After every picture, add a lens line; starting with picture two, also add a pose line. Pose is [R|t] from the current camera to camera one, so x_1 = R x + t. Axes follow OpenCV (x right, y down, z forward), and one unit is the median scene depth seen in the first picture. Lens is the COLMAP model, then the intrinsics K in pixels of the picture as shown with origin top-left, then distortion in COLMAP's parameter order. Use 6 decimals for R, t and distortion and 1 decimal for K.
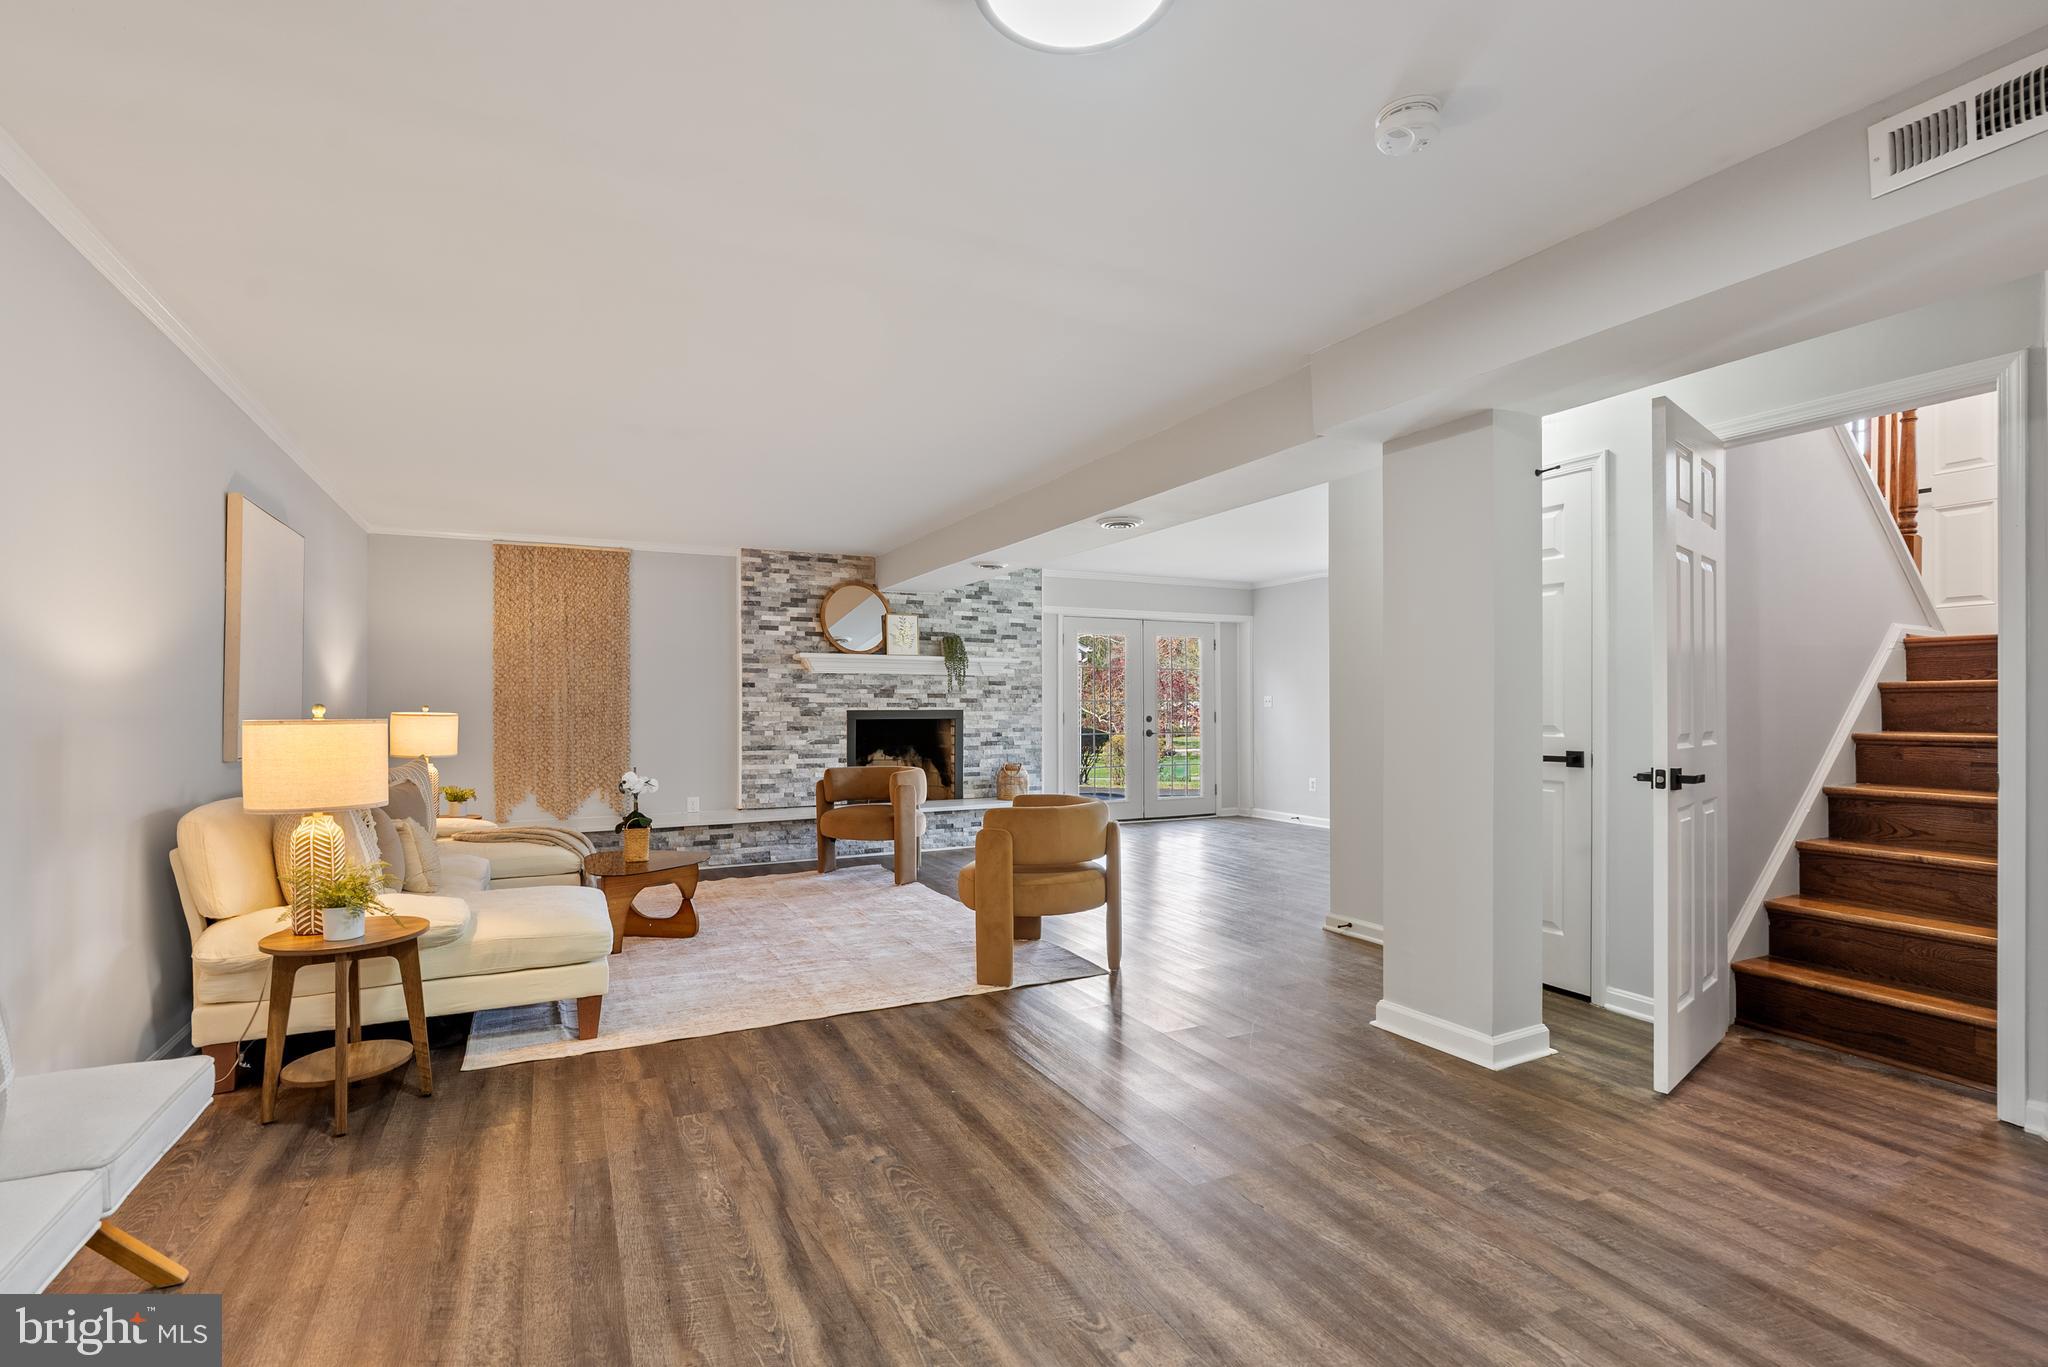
lens RADIAL K [[927.3, 0, 1014.0], [0, 927.3, 705.7], [0, 0, 1]] dist [-0.003221, 0.000012]
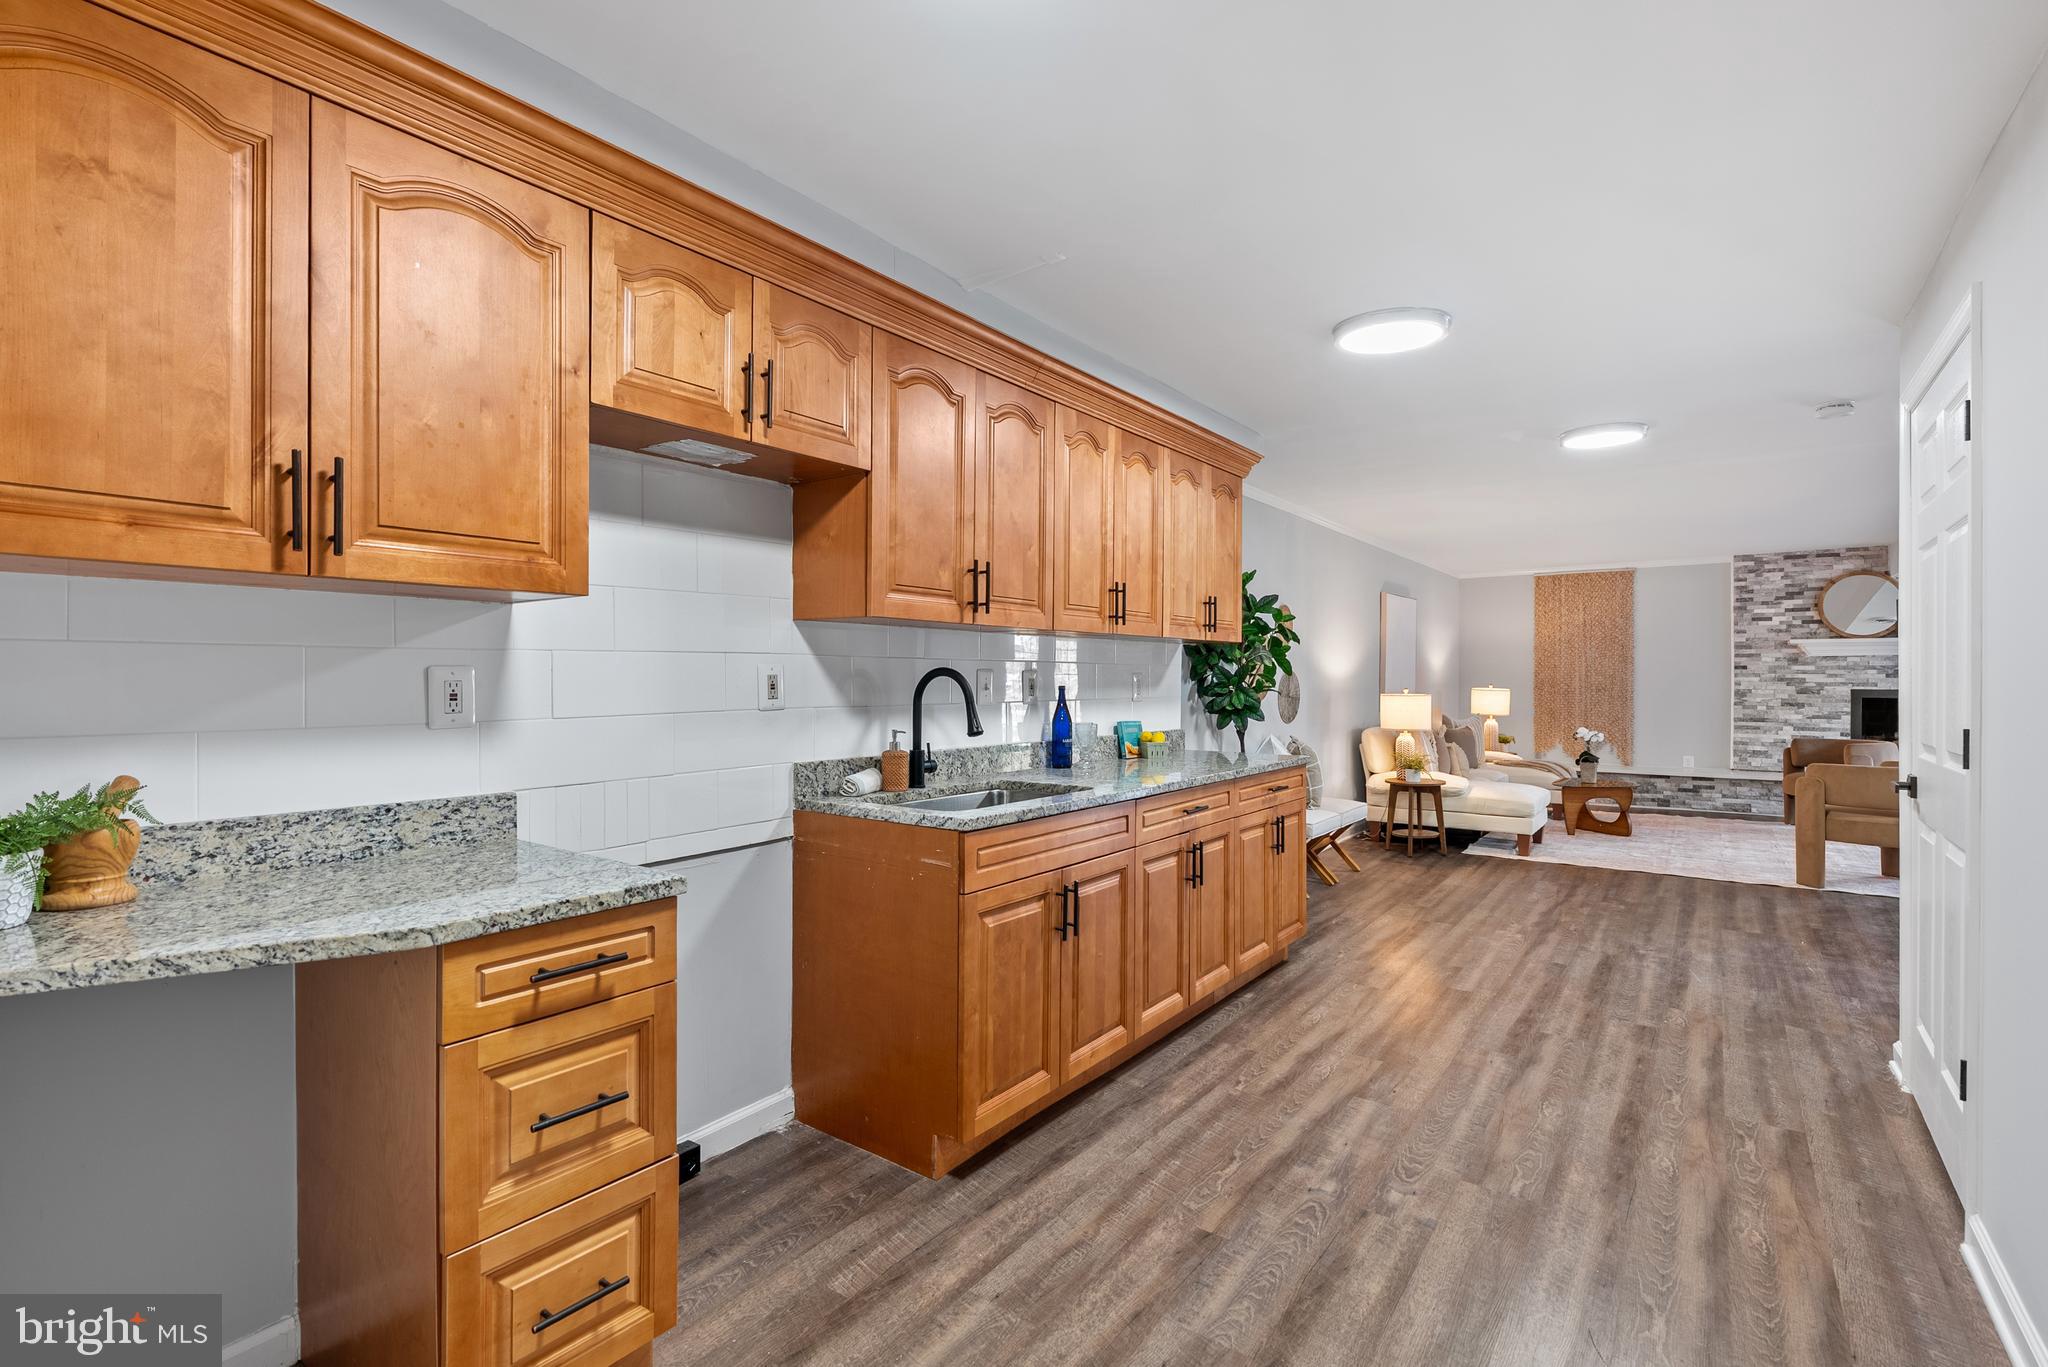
lens RADIAL K [[927.3, 0, 1018.6], [0, 927.3, 681.8], [0, 0, 1]] dist [-0.003221, 0.000012]
pose [[0.446235, 0.006089, -0.894895, 0.378027], [0.001276, 0.999972, 0.007441, -0.013976], [0.894915, -0.004462, 0.446214, -0.388741]]
